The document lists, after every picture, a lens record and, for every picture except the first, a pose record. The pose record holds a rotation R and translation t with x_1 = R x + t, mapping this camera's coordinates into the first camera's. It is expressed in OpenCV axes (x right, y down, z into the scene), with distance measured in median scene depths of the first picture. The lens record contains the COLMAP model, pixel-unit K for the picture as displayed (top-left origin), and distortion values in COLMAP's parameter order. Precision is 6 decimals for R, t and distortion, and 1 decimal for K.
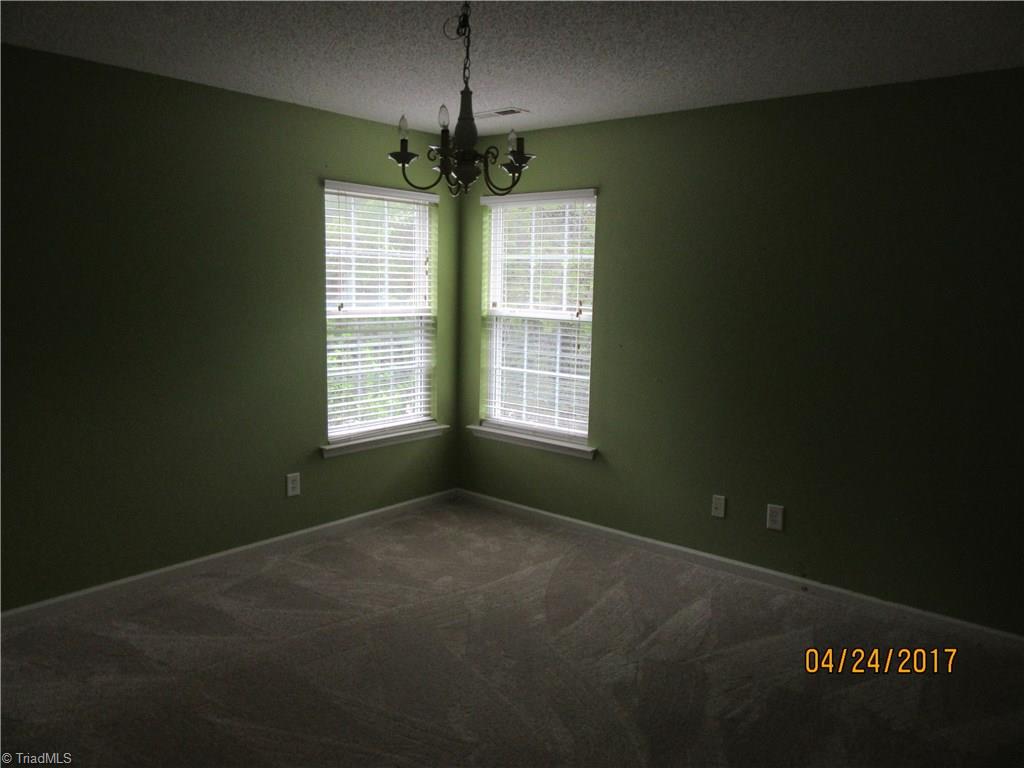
lens RADIAL K [[764.9, 0, 512.0], [0, 764.9, 384.0], [0, 0, 1]] dist [-0.043906, 0.032329]
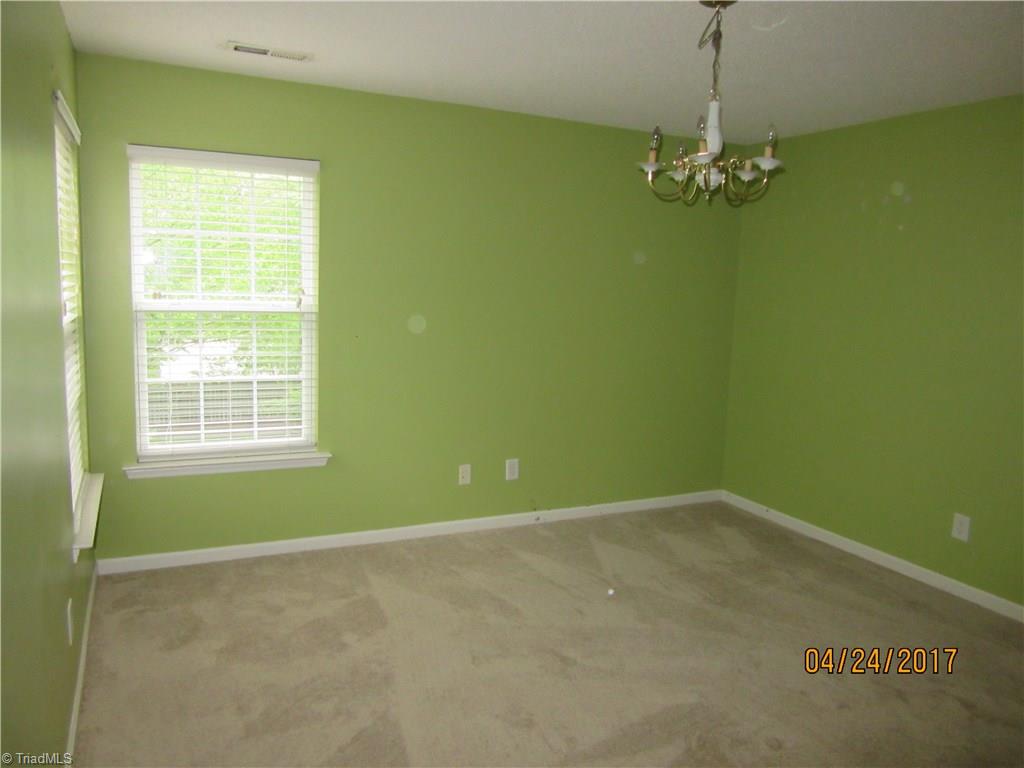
lens RADIAL K [[764.9, 0, 512.0], [0, 764.9, 384.0], [0, 0, 1]] dist [-0.043906, 0.032329]
pose [[0.403090, -0.135950, 0.905006, -0.610295], [0.091985, 0.989915, 0.107735, -0.073162], [-0.910526, 0.039821, 0.411531, 0.428963]]
